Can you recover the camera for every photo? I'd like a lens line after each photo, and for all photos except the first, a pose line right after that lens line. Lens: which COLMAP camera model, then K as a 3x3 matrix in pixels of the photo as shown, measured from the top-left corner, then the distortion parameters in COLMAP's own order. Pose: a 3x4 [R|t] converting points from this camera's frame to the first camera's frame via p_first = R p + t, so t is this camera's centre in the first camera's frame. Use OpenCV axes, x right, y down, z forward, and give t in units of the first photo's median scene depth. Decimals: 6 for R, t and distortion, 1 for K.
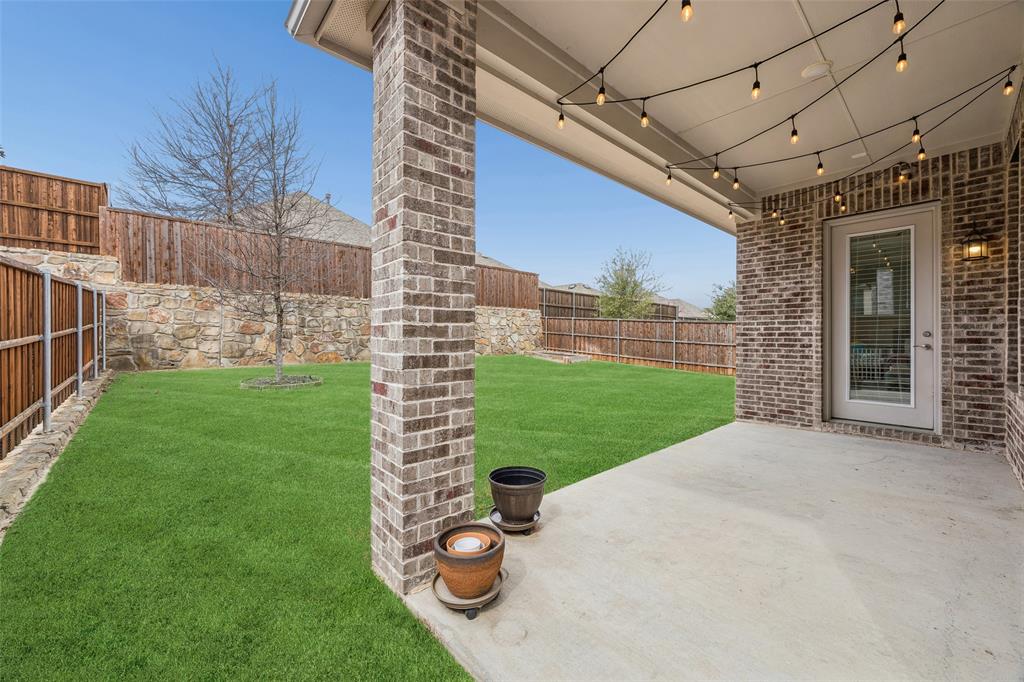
lens RADIAL K [[395.0, 0, 514.7], [0, 395.0, 336.9], [0, 0, 1]] dist [0.001409, 0.000177]
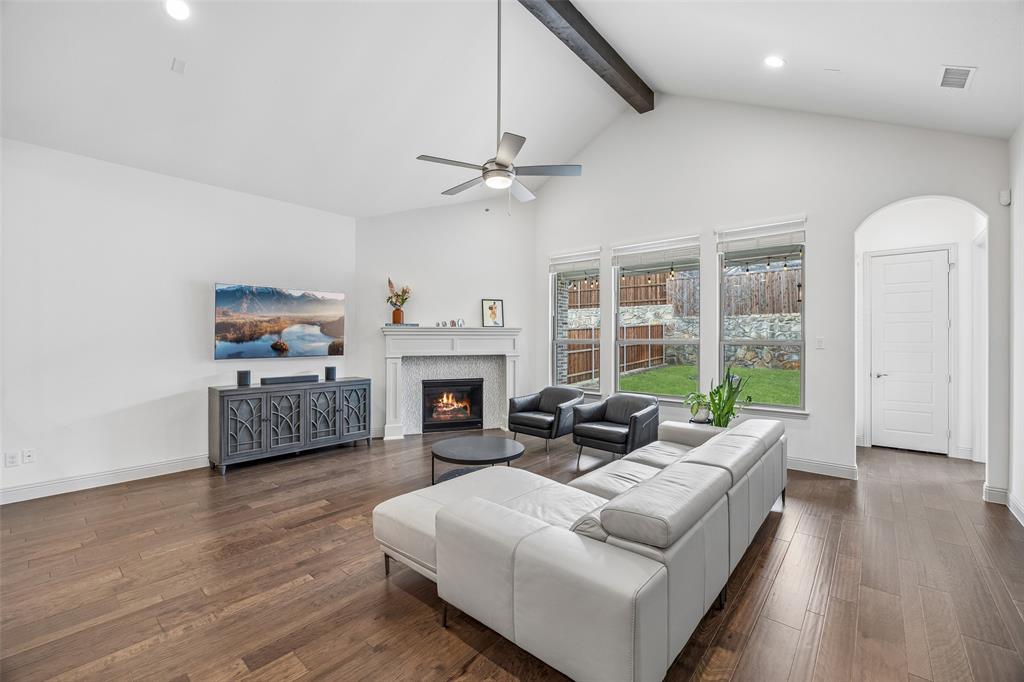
lens RADIAL K [[427.3, 0, 517.6], [0, 427.3, 342.7], [0, 0, 1]] dist [-0.009013, -0.000951]
pose [[0.119128, 0.007462, -0.992851, 1.658653], [-0.001133, 0.999972, 0.007379, -0.060676], [0.992878, 0.000246, 0.119133, 0.047792]]
